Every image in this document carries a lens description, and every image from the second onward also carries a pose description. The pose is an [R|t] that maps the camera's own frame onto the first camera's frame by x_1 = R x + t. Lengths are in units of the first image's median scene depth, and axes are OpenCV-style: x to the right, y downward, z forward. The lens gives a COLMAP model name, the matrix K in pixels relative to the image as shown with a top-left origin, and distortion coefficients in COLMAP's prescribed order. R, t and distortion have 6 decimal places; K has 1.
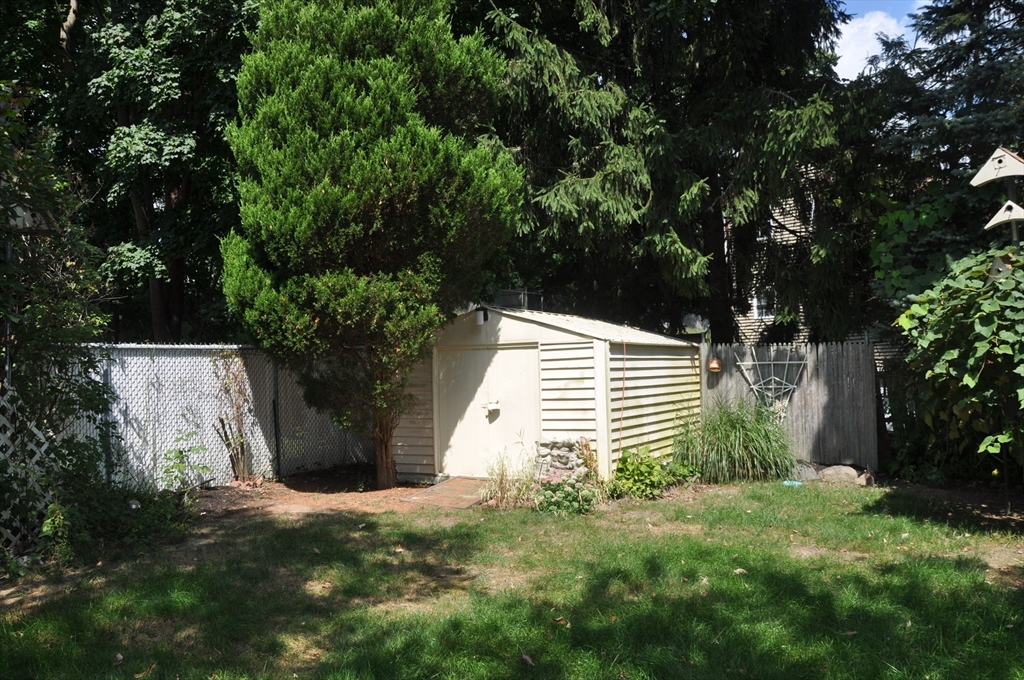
lens RADIAL K [[831.4, 0, 516.4], [0, 831.4, 341.5], [0, 0, 1]] dist [-0.089013, 0.019385]
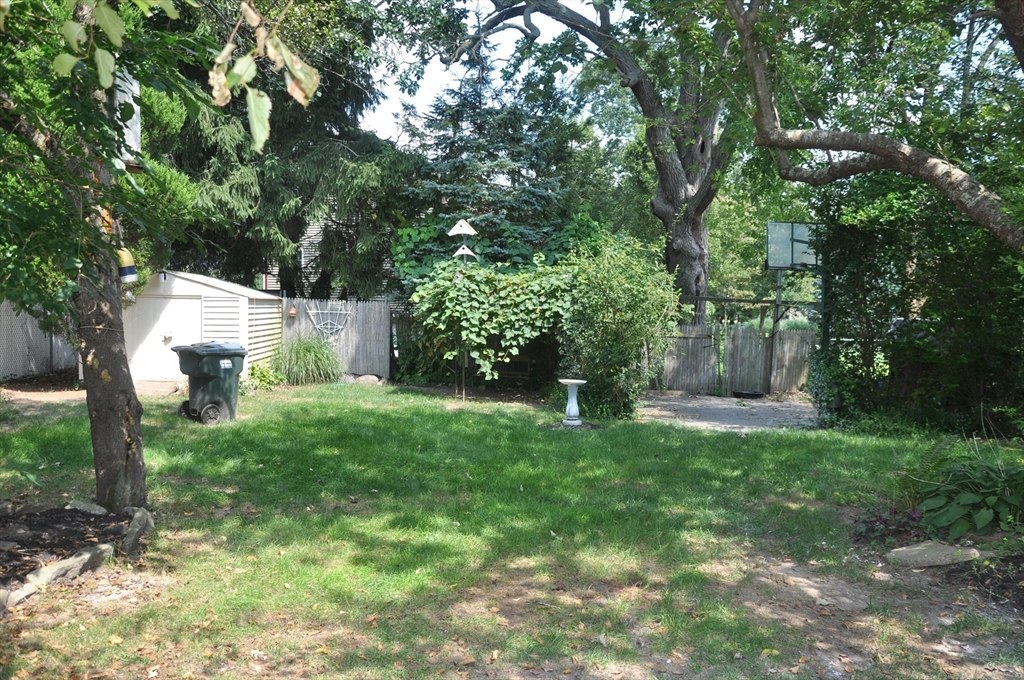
lens RADIAL K [[831.4, 0, 512.1], [0, 831.4, 340.5], [0, 0, 1]] dist [-0.089013, 0.019385]
pose [[0.825324, 0.015446, 0.564448, -0.341289], [-0.056176, 0.996913, 0.054858, -0.030003], [-0.561858, -0.076984, 0.823644, -0.593348]]
